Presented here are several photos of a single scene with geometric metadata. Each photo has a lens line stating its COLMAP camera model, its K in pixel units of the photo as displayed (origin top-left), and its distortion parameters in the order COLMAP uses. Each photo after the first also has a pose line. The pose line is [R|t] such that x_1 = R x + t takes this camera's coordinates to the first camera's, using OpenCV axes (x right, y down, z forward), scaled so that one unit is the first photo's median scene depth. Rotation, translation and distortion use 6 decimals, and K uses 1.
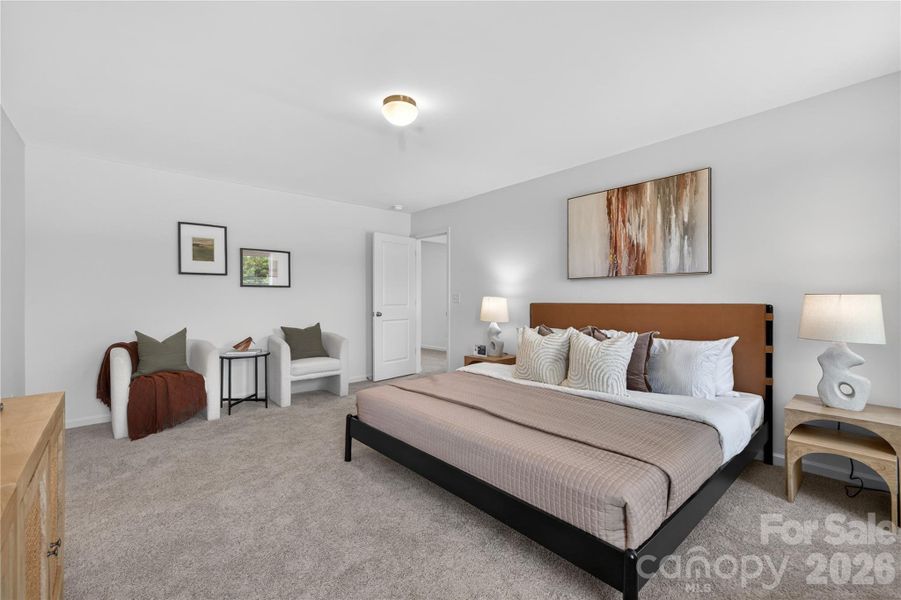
lens RADIAL K [[378.9, 0, 446.6], [0, 378.9, 295.3], [0, 0, 1]] dist [0.000946, -0.000076]
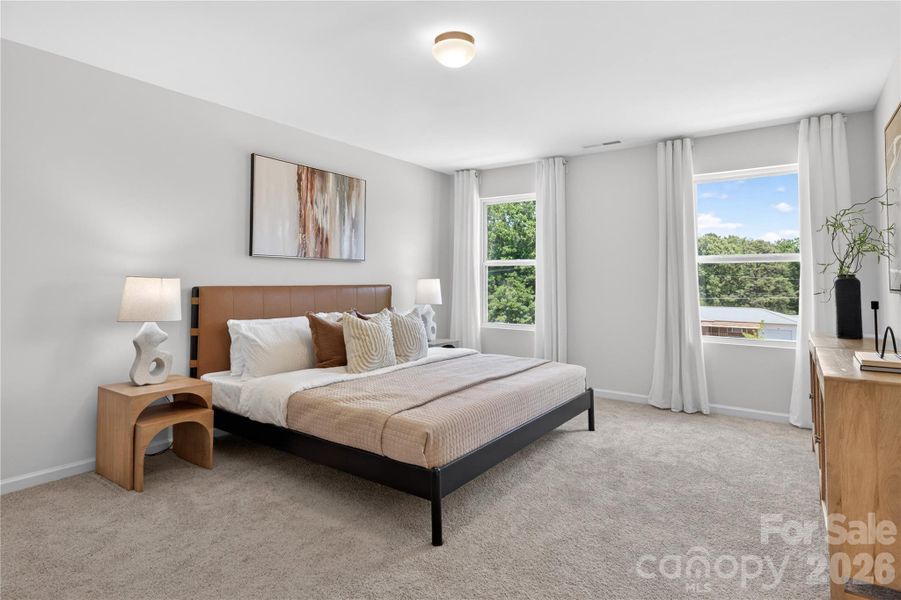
lens RADIAL K [[469.1, 0, 450.1], [0, 469.1, 271.6], [0, 0, 1]] dist [0.000412, -0.000068]
pose [[-0.234724, 0.020252, 0.971851, -0.819850], [-0.011420, 0.999656, -0.023590, 0.010353], [-0.971995, -0.016636, -0.234412, 0.951178]]
